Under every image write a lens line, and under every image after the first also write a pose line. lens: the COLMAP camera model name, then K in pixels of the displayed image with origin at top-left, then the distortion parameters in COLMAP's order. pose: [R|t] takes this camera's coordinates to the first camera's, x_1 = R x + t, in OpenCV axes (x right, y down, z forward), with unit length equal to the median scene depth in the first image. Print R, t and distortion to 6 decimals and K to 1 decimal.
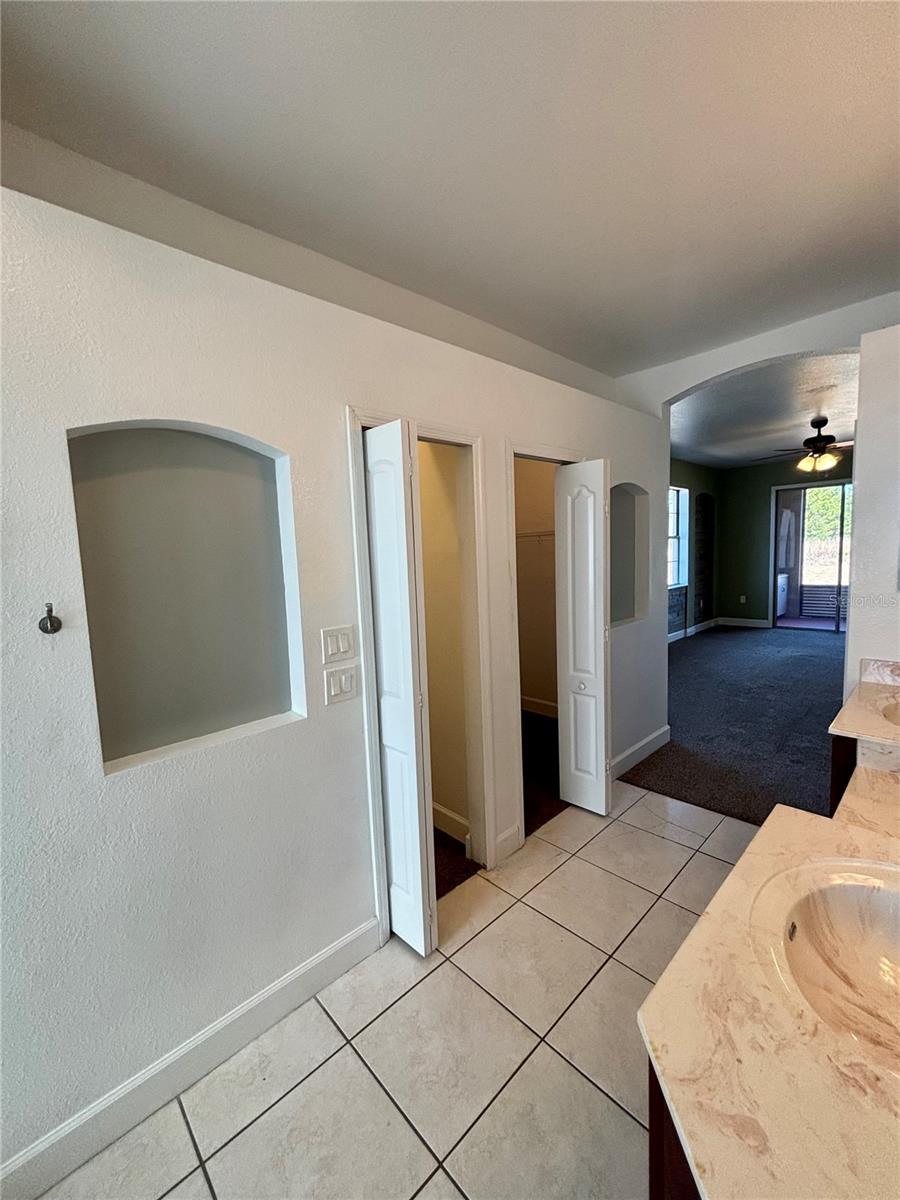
lens RADIAL K [[483.3, 0, 450.0], [0, 483.3, 600.0], [0, 0, 1]] dist [0.002048, 0.000222]
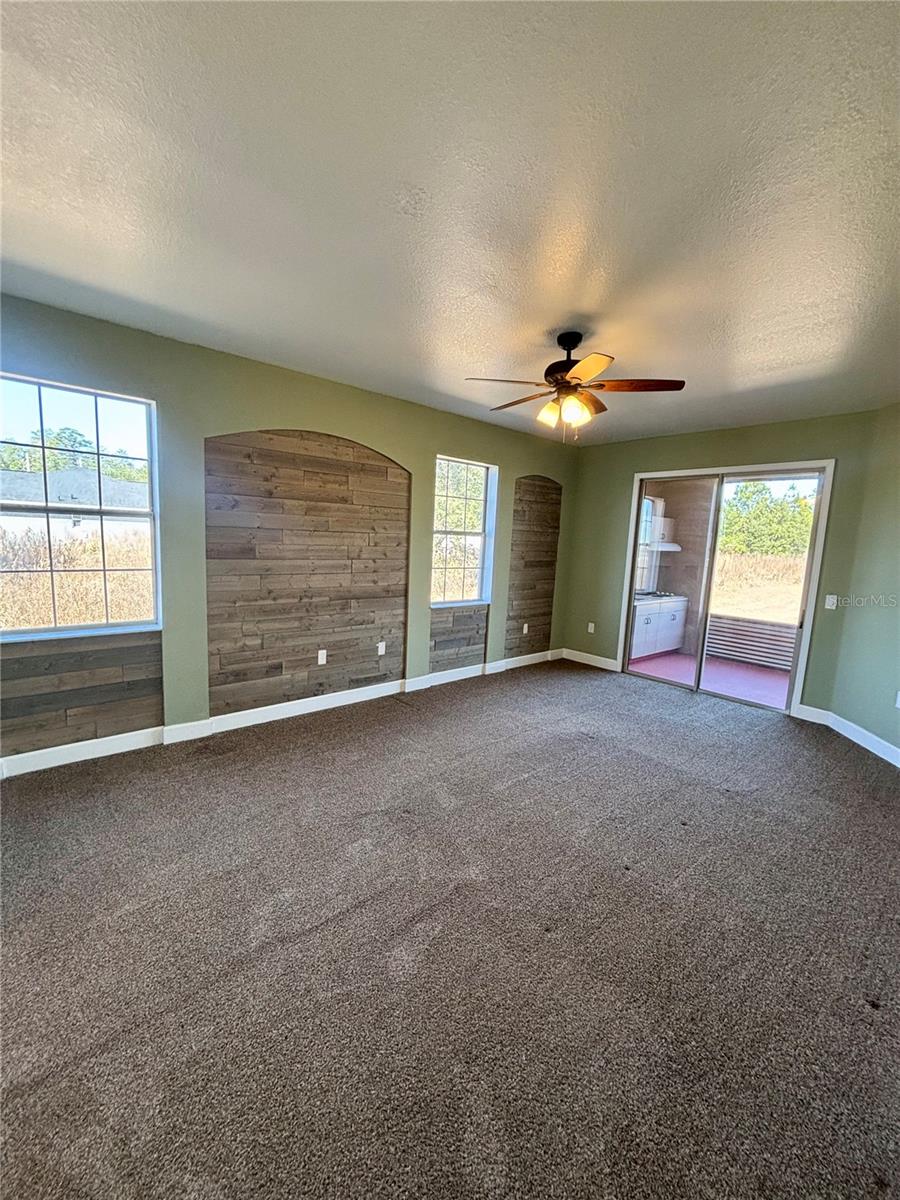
lens RADIAL K [[467.2, 0, 450.0], [0, 467.2, 600.0], [0, 0, 1]] dist [-0.000454, -0.000061]
pose [[0.994596, 0.090259, -0.051299, 2.036632], [-0.088449, 0.995410, 0.036538, -0.239575], [0.054362, -0.031804, 0.998015, 1.372778]]
